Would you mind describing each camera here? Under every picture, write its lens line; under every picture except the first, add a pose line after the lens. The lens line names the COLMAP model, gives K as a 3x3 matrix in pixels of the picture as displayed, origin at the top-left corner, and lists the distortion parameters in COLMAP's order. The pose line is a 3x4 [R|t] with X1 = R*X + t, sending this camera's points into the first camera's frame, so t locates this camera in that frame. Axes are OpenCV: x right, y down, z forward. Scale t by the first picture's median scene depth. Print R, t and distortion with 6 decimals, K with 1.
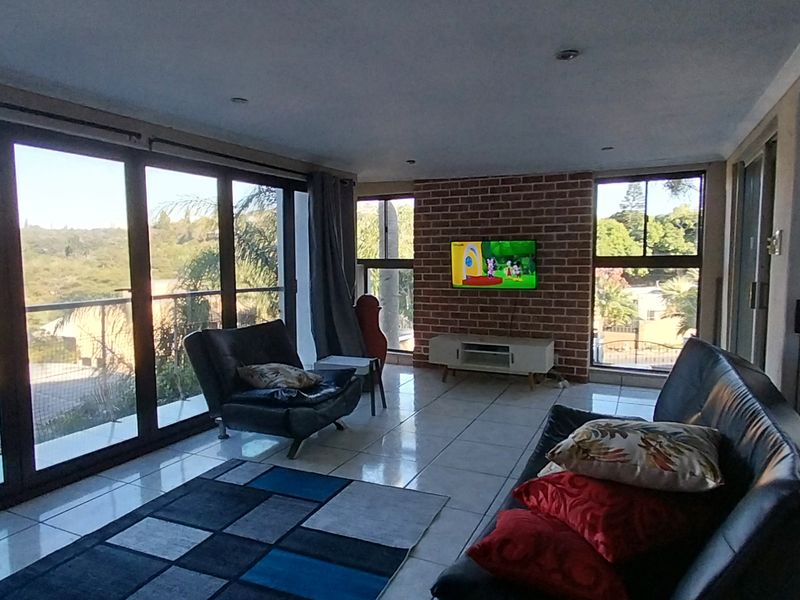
lens RADIAL K [[530.0, 0, 382.8], [0, 530.0, 301.0], [0, 0, 1]] dist [0.005101, 0.006344]
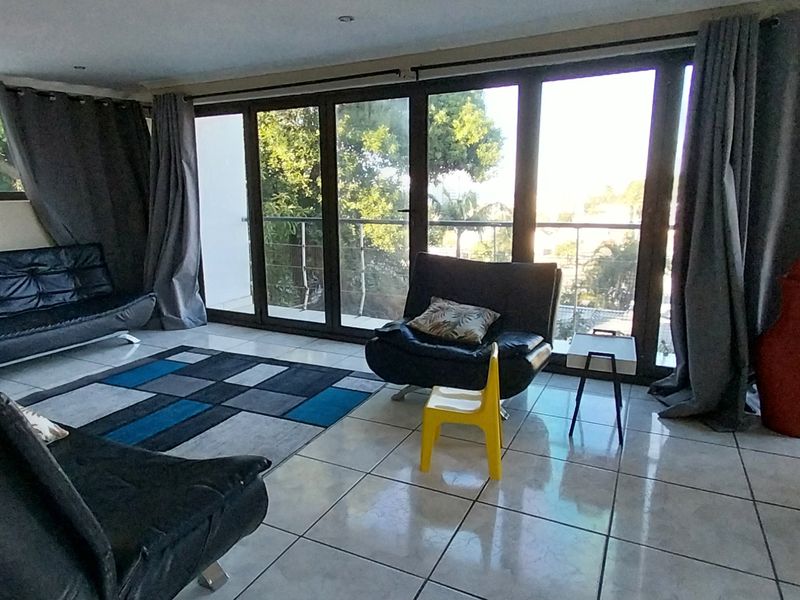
lens RADIAL K [[530.0, 0, 382.8], [0, 530.0, 301.0], [0, 0, 1]] dist [0.005101, 0.006344]
pose [[-0.001599, 0.212037, -0.977260, 0.911341], [-0.084188, 0.973764, 0.211416, -0.087821], [0.996449, 0.082612, 0.016294, 1.224476]]
